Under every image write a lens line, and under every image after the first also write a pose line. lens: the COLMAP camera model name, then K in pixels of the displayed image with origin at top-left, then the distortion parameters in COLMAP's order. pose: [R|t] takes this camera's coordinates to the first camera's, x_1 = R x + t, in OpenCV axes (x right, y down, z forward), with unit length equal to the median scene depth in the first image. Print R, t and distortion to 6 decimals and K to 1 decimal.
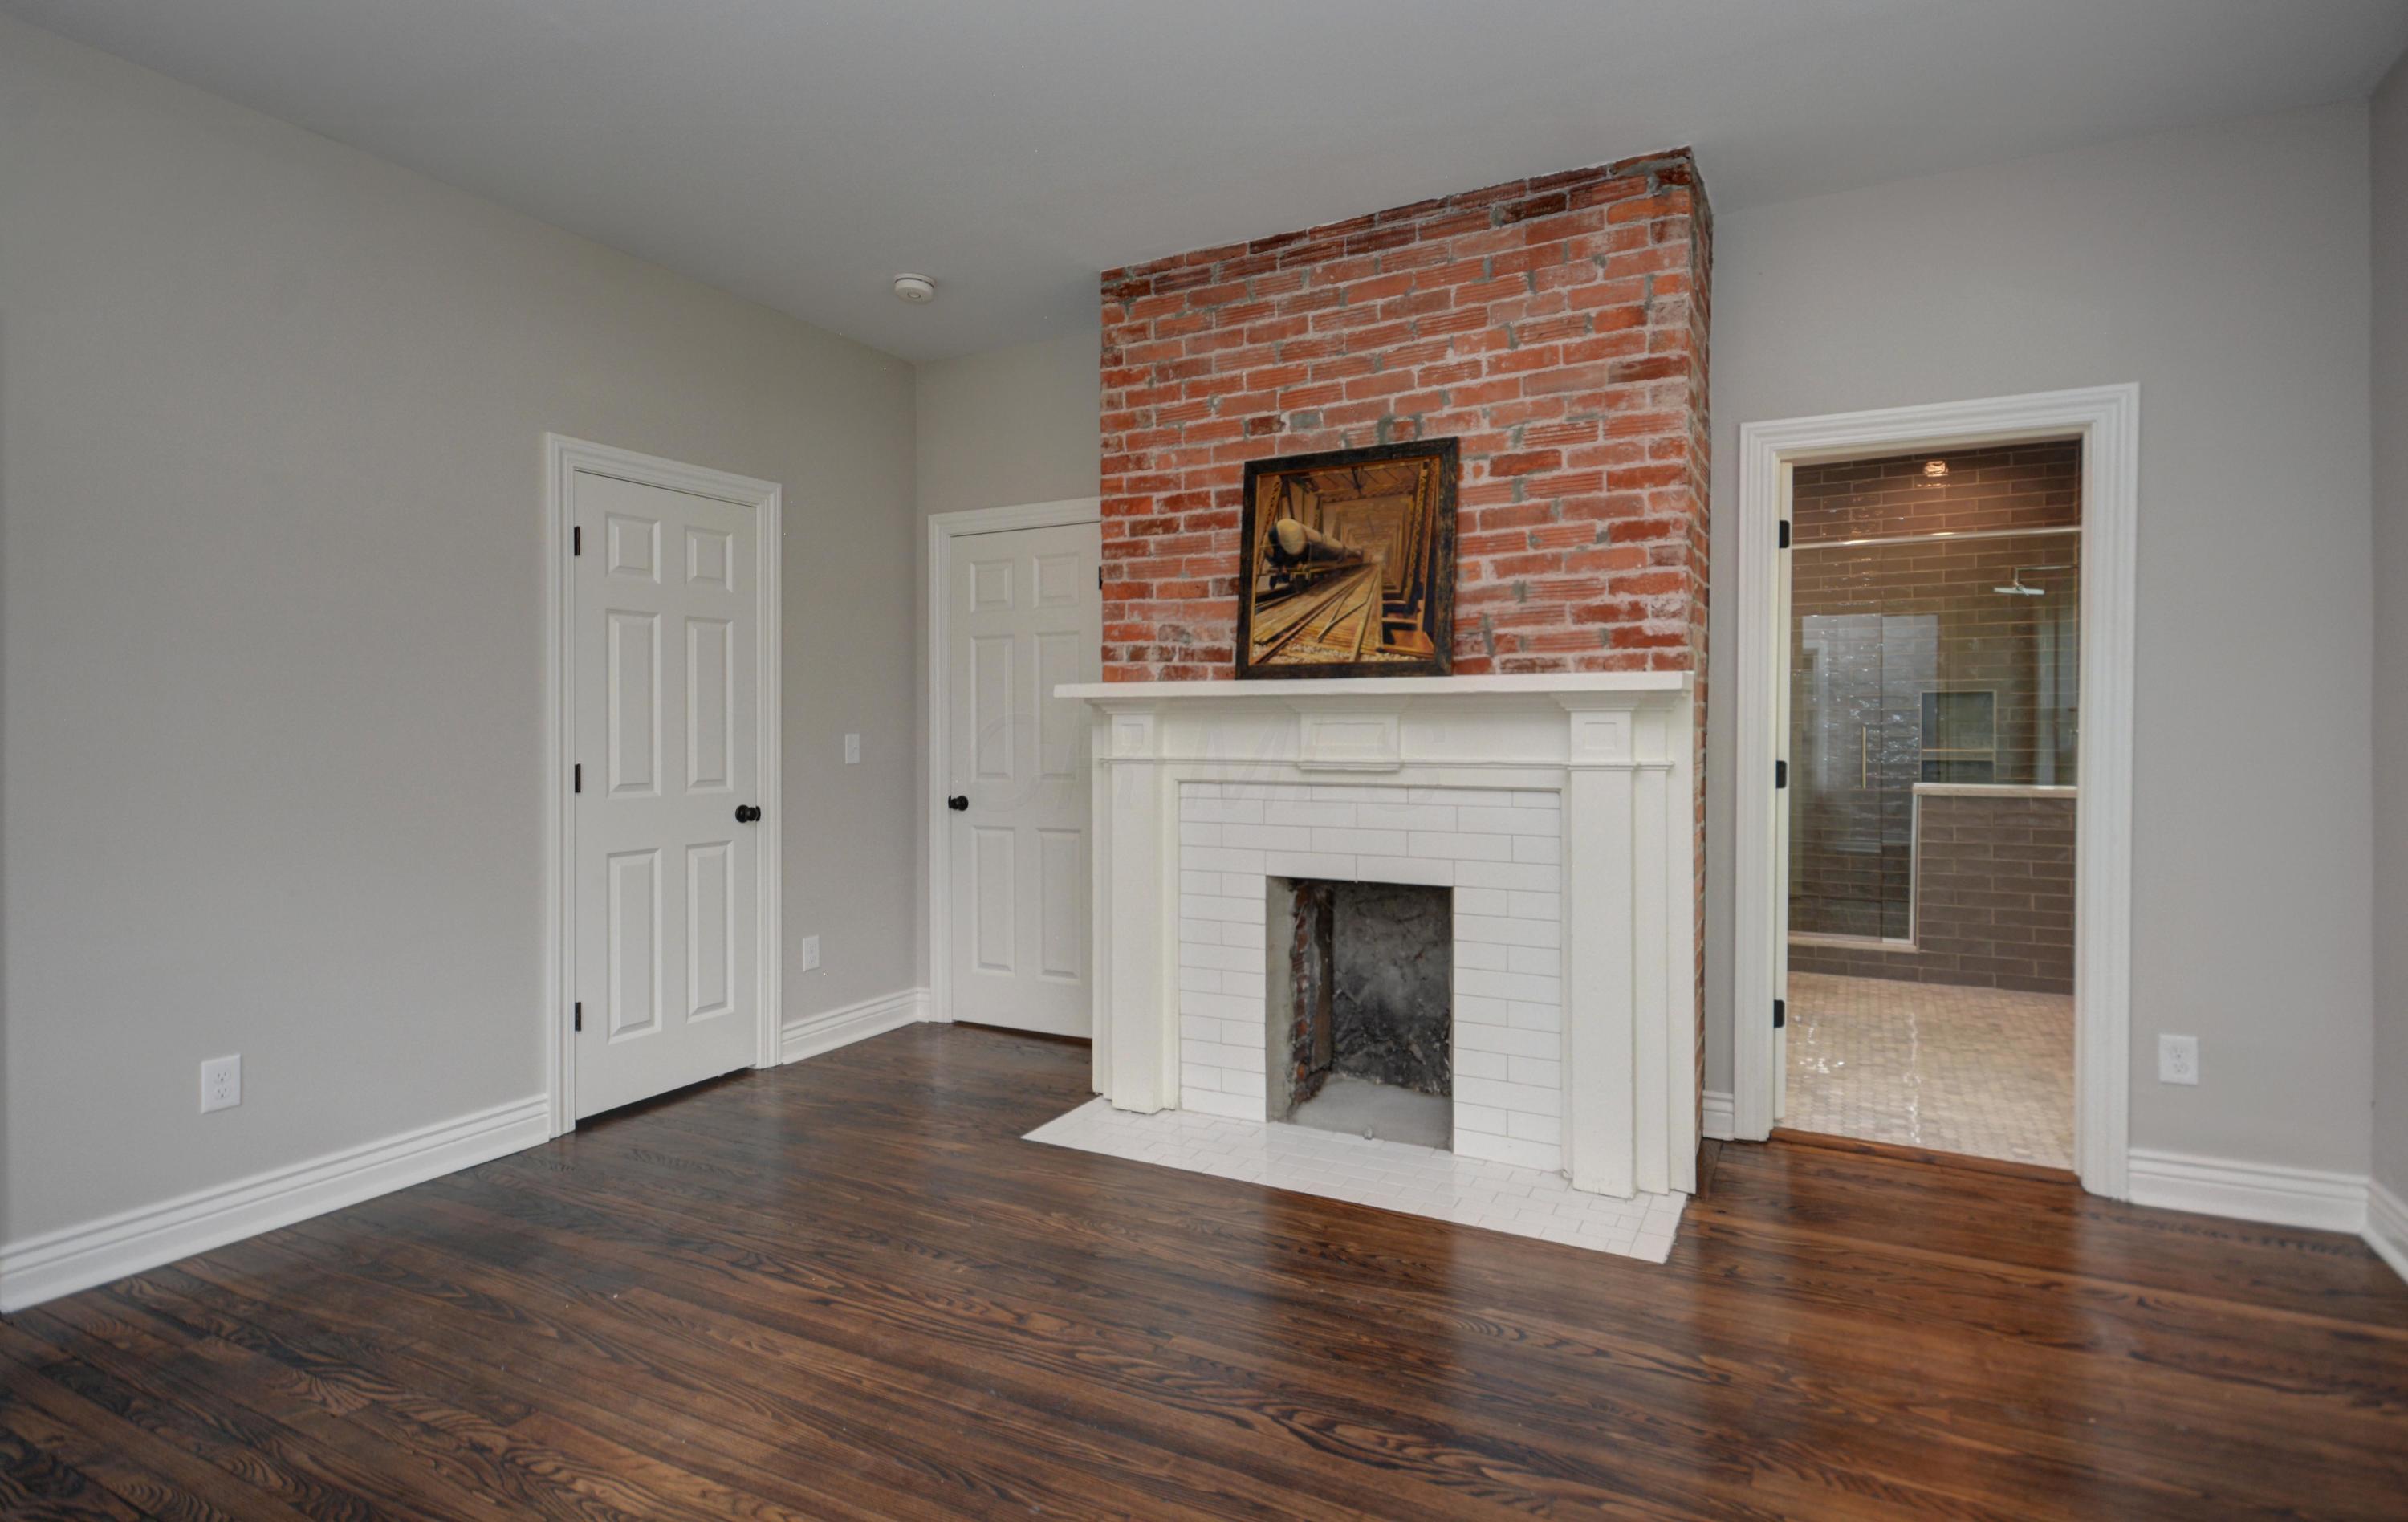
lens RADIAL K [[1200.7, 0, 1205.7], [0, 1200.7, 740.2], [0, 0, 1]] dist [0.004499, 0.000973]
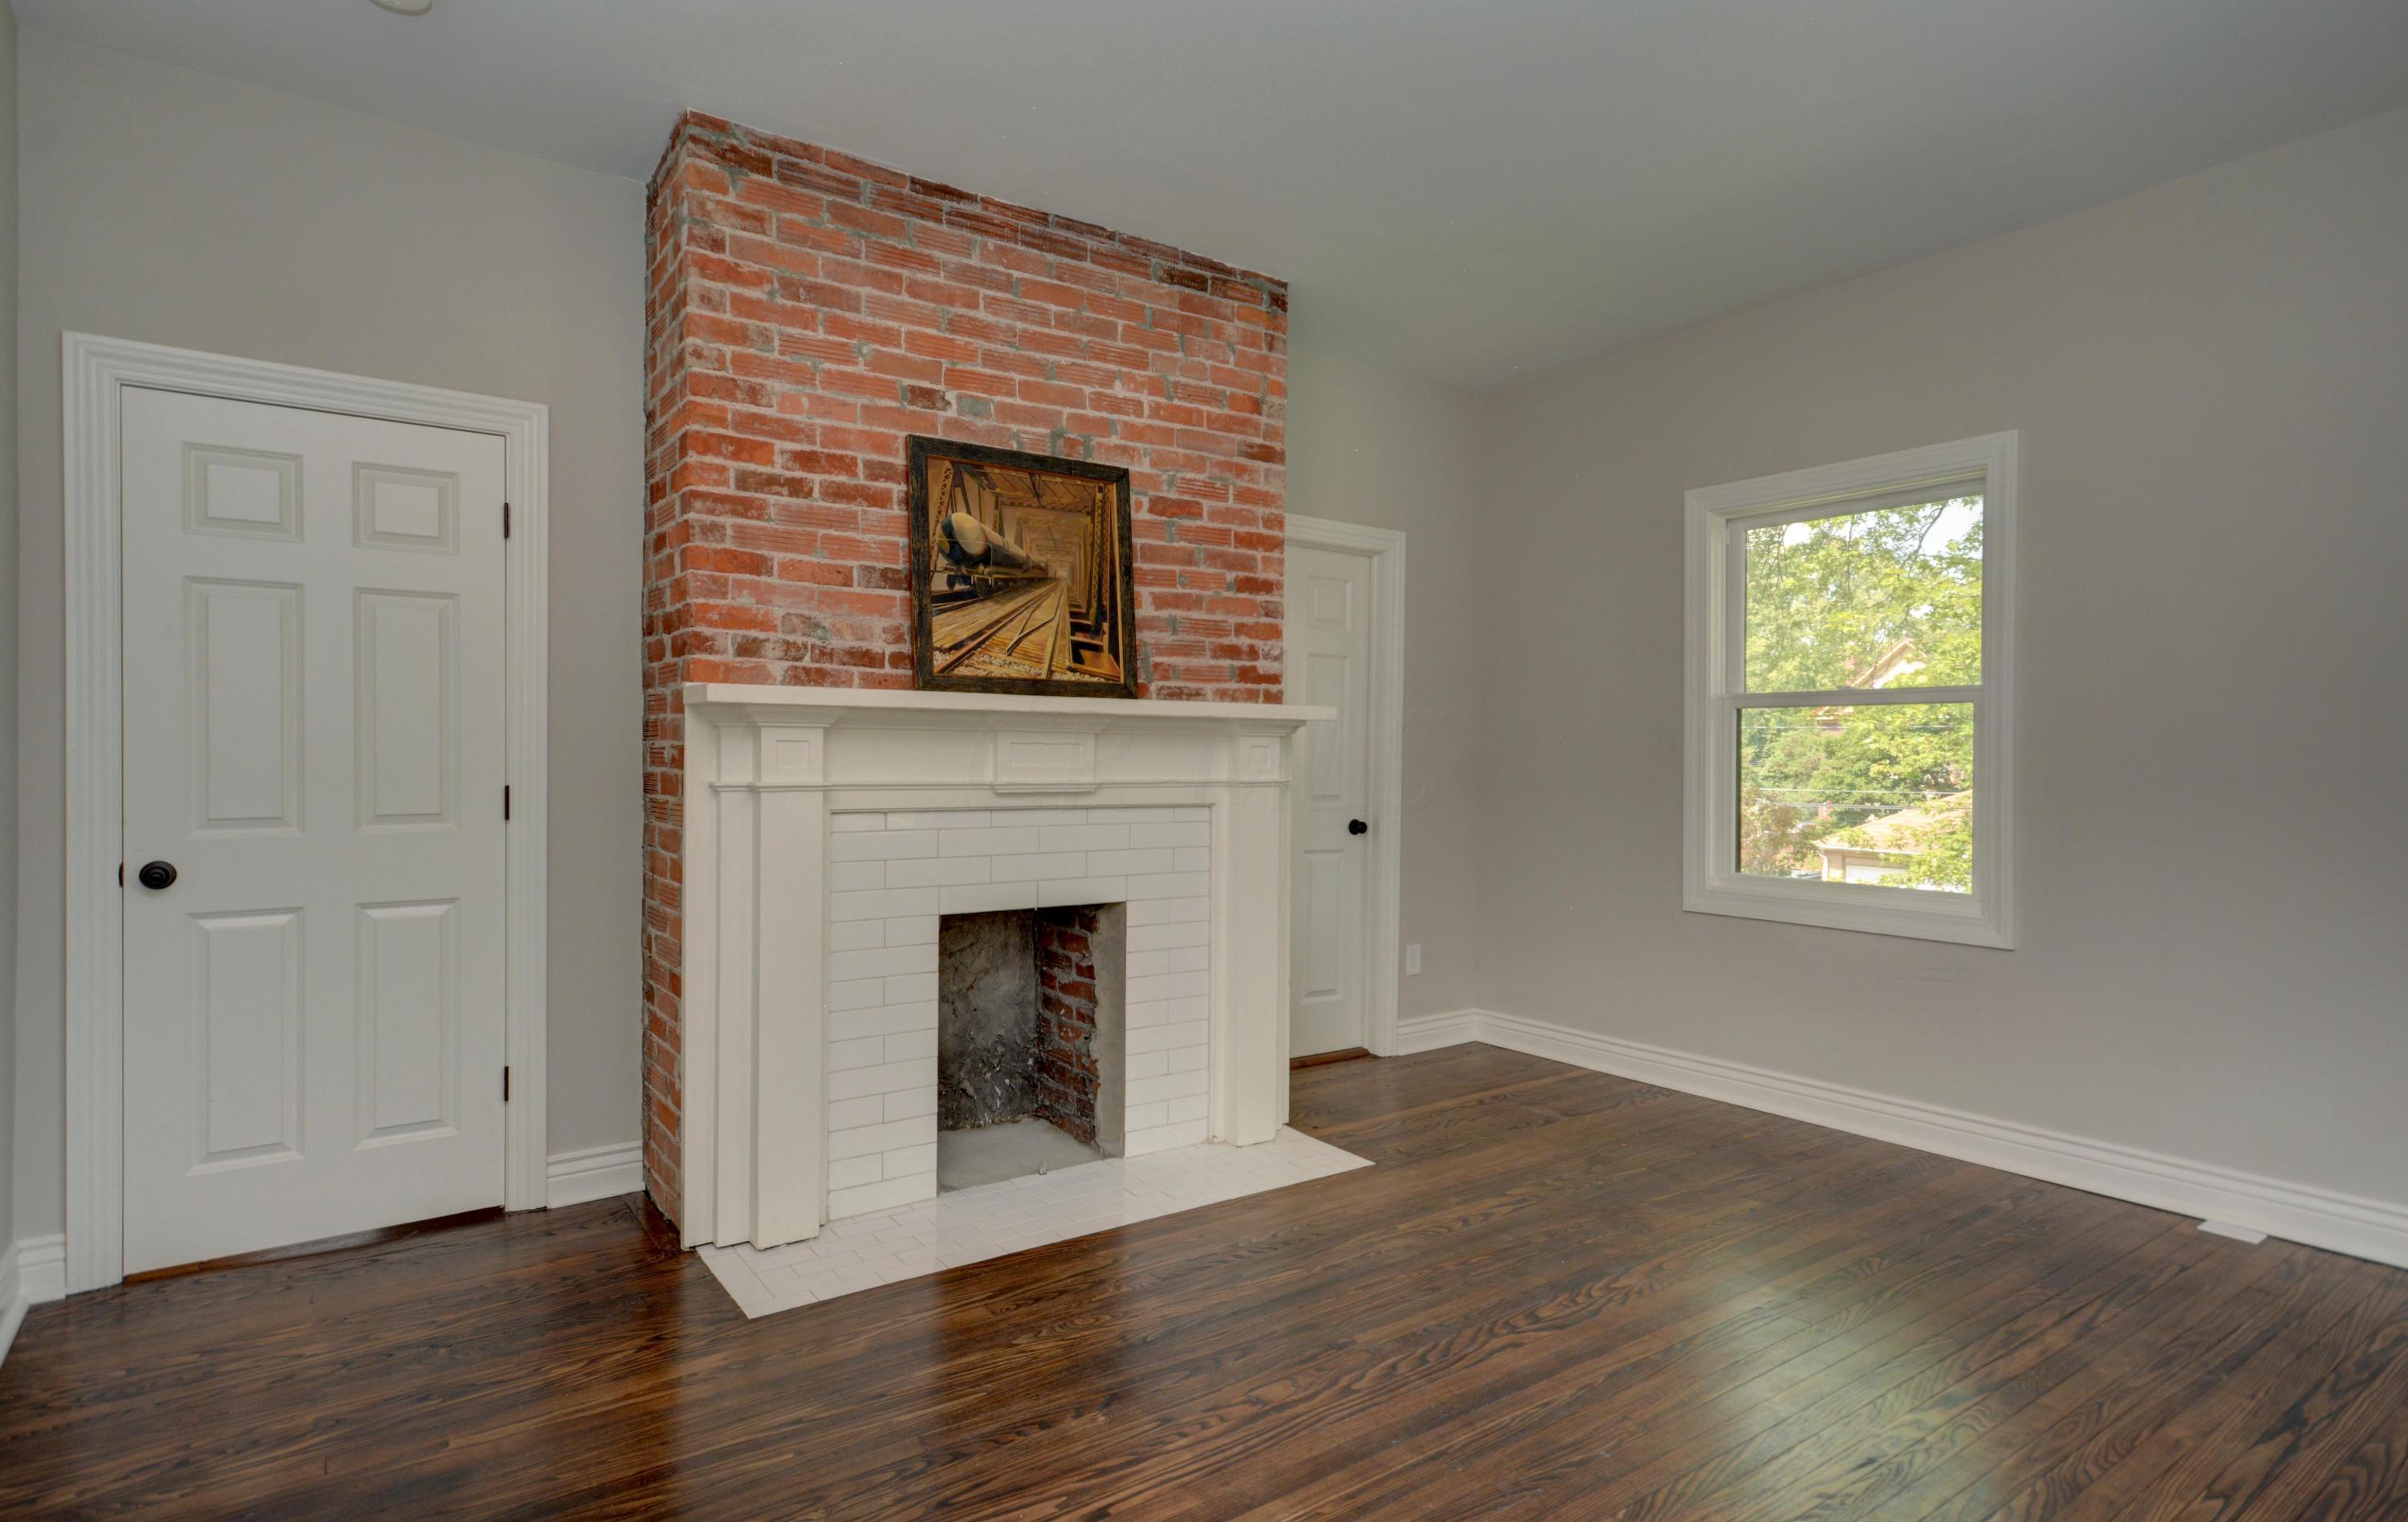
lens RADIAL K [[1281.3, 0, 1203.6], [0, 1281.3, 771.3], [0, 0, 1]] dist [0.013489, 0.001214]
pose [[0.443759, -0.010120, 0.896089, -0.740086], [0.000421, 0.999938, 0.011085, -0.003047], [-0.896146, -0.004542, 0.443736, 0.435481]]
